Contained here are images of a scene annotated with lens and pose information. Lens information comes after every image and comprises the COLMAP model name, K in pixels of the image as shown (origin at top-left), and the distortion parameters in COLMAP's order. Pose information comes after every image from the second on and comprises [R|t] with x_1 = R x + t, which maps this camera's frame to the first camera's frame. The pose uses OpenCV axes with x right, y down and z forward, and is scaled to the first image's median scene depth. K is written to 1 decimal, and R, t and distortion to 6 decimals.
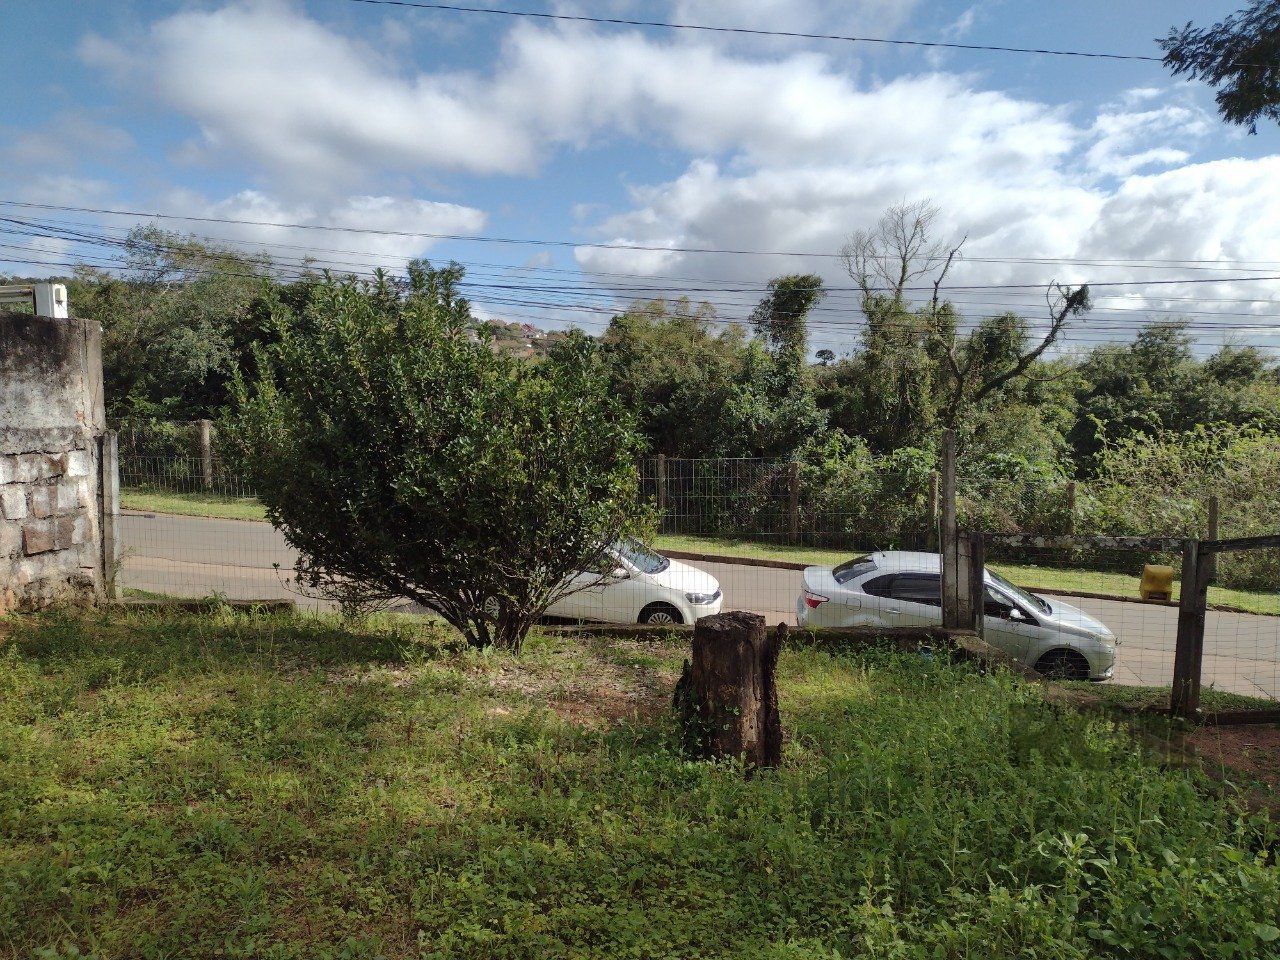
lens RADIAL K [[946.9, 0, 645.6], [0, 946.9, 469.5], [0, 0, 1]] dist [0.051649, -0.053580]
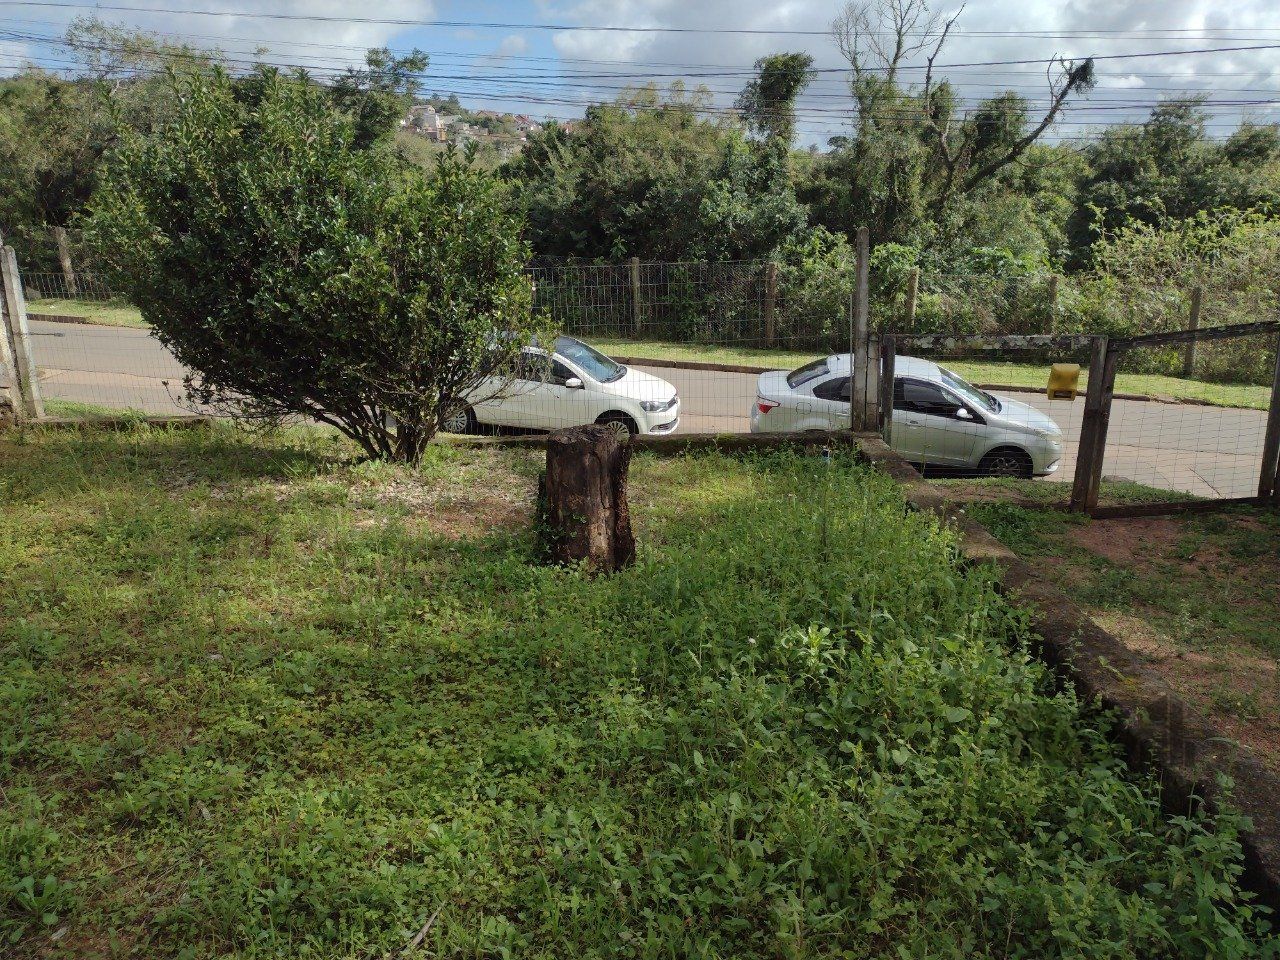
lens RADIAL K [[946.9, 0, 652.6], [0, 946.9, 475.6], [0, 0, 1]] dist [0.051649, -0.053580]
pose [[0.999750, -0.019810, -0.010404, 0.045155], [0.021558, 0.977332, 0.210611, -0.001927], [0.005996, -0.210783, 0.977515, 0.000592]]
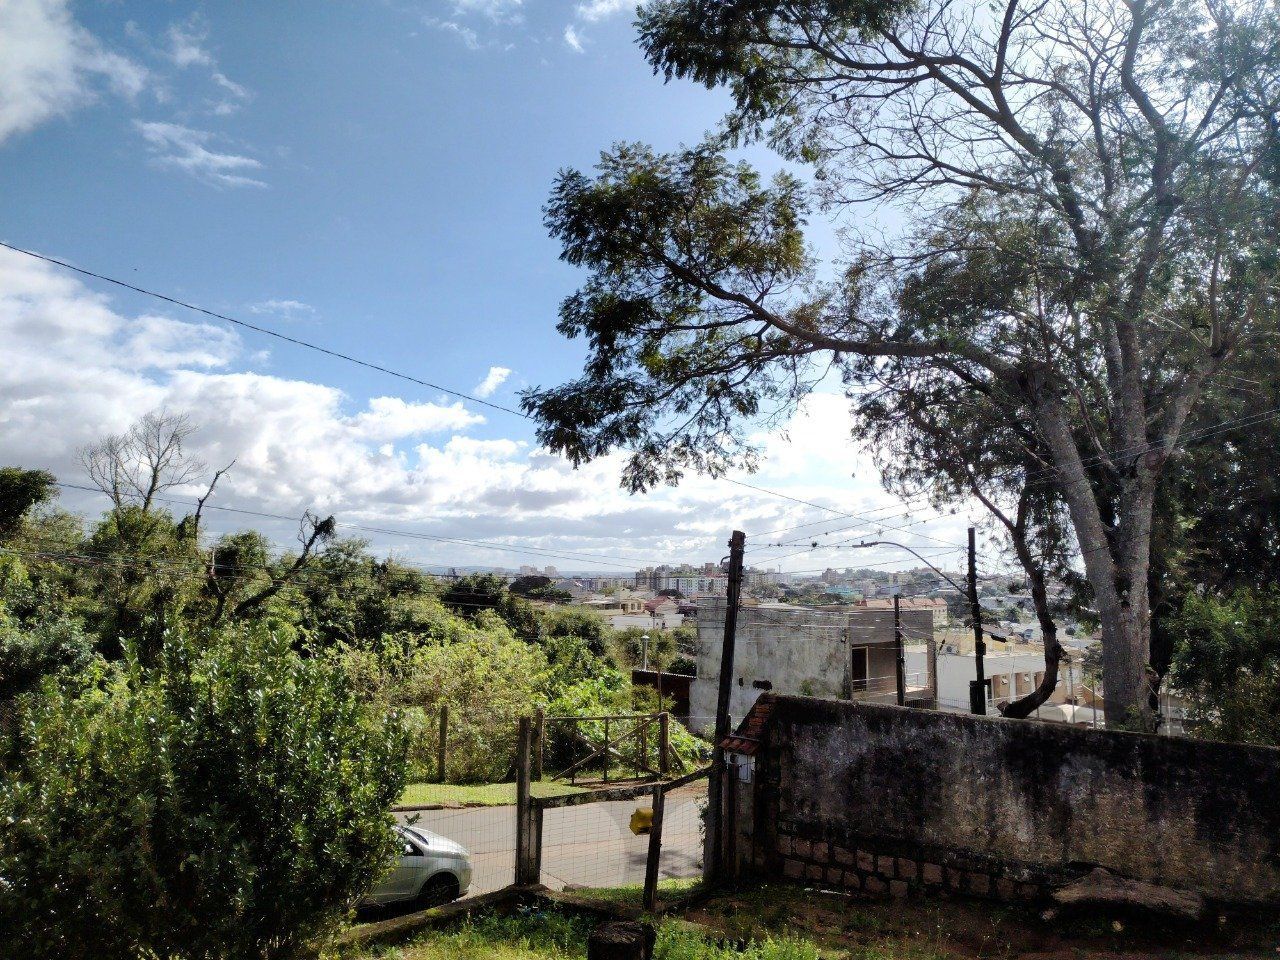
lens RADIAL K [[946.9, 0, 621.5], [0, 946.9, 441.5], [0, 0, 1]] dist [0.051649, -0.053580]
pose [[0.642371, 0.139488, 0.753593, -0.224703], [0.023265, 0.979295, -0.201095, -0.053092], [-0.766040, 0.146710, 0.625826, 0.015071]]
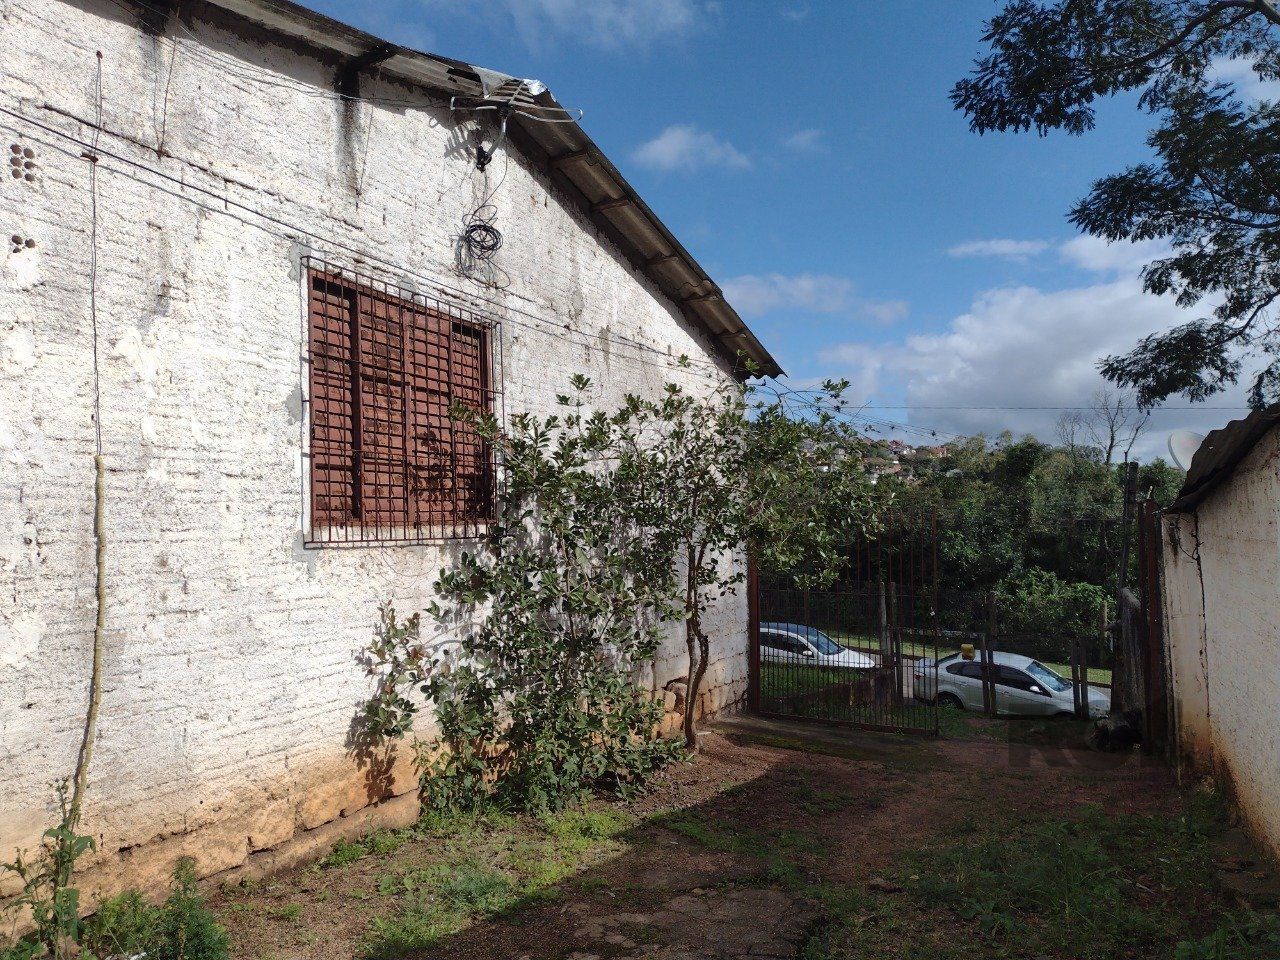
lens RADIAL K [[946.9, 0, 646.1], [0, 946.9, 475.8], [0, 0, 1]] dist [0.051649, -0.053580]
pose [[0.924965, -0.021481, -0.379446, 0.242181], [-0.021237, 0.993920, -0.108036, -0.015706], [0.379459, 0.107988, 0.918885, -0.515767]]
